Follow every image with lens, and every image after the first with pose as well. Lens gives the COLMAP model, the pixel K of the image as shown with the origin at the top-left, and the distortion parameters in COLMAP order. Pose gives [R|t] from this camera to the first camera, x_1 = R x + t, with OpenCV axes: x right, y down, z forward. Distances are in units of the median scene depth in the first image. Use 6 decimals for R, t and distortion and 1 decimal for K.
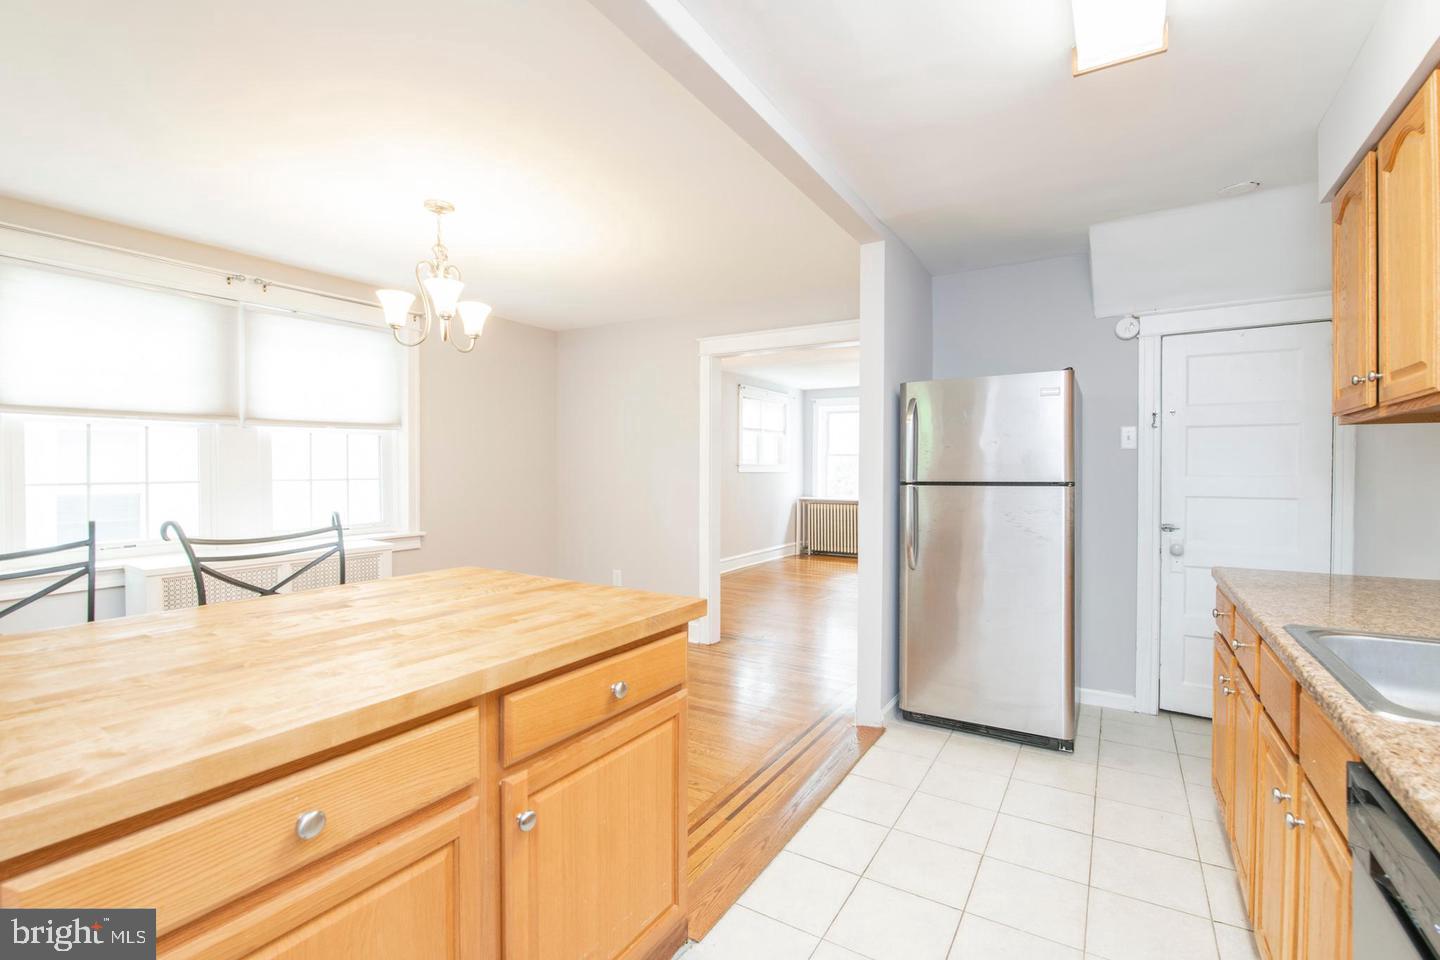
lens RADIAL K [[632.5, 0, 726.3], [0, 632.5, 475.6], [0, 0, 1]] dist [-0.009266, -0.002272]
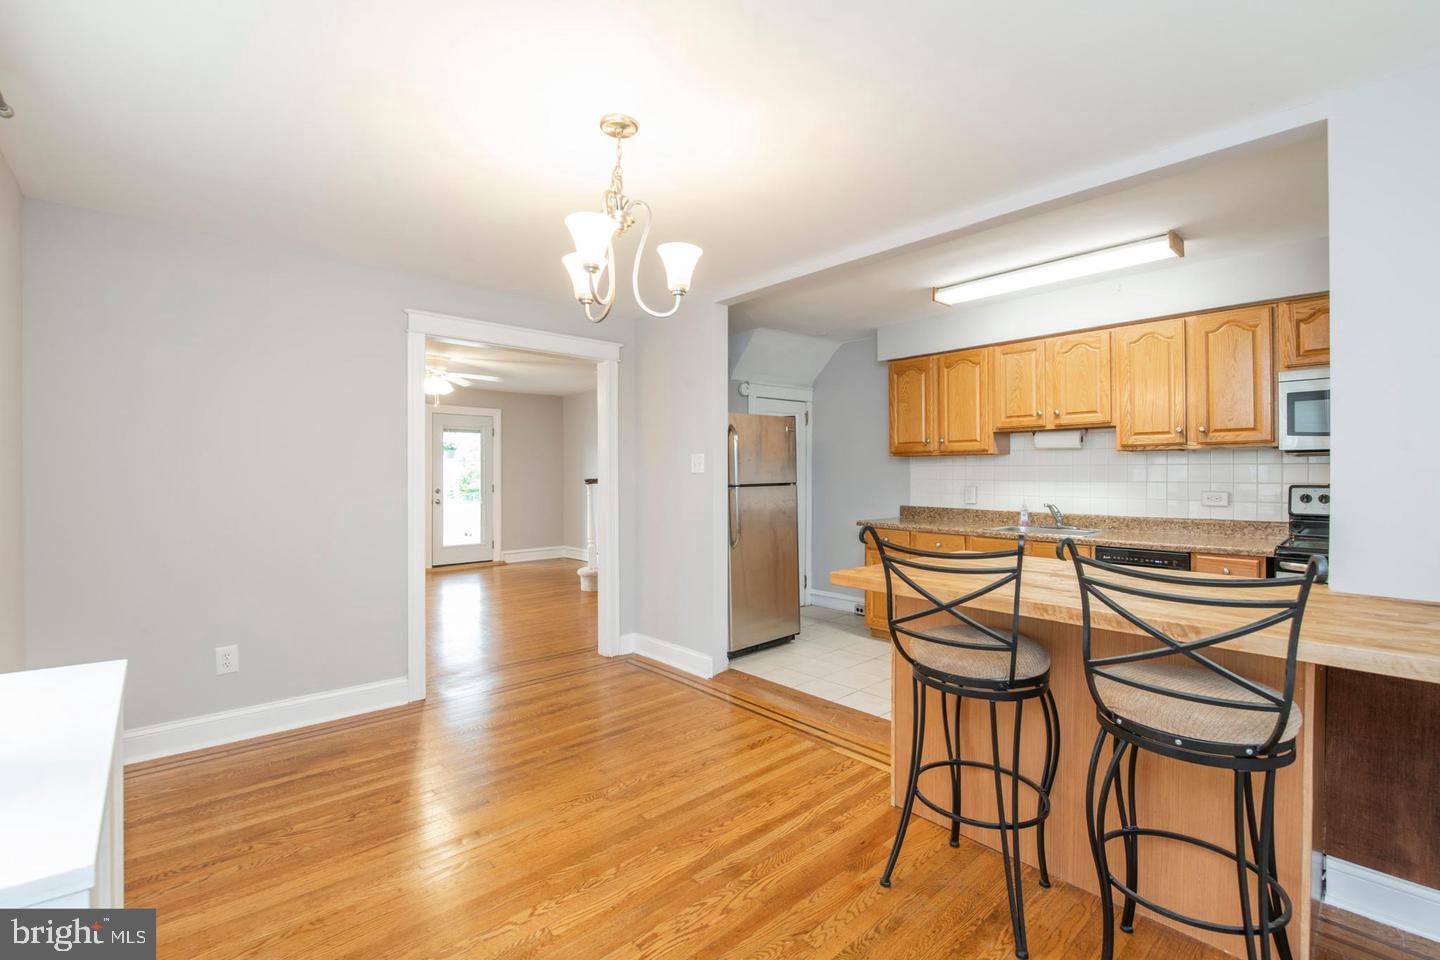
lens RADIAL K [[632.5, 0, 722.6], [0, 632.5, 477.4], [0, 0, 1]] dist [-0.009266, -0.002272]
pose [[0.286868, -0.002240, 0.957968, -1.063466], [0.011644, 0.999932, -0.001149, -0.005124], [-0.957899, 0.011484, 0.286874, 0.638599]]
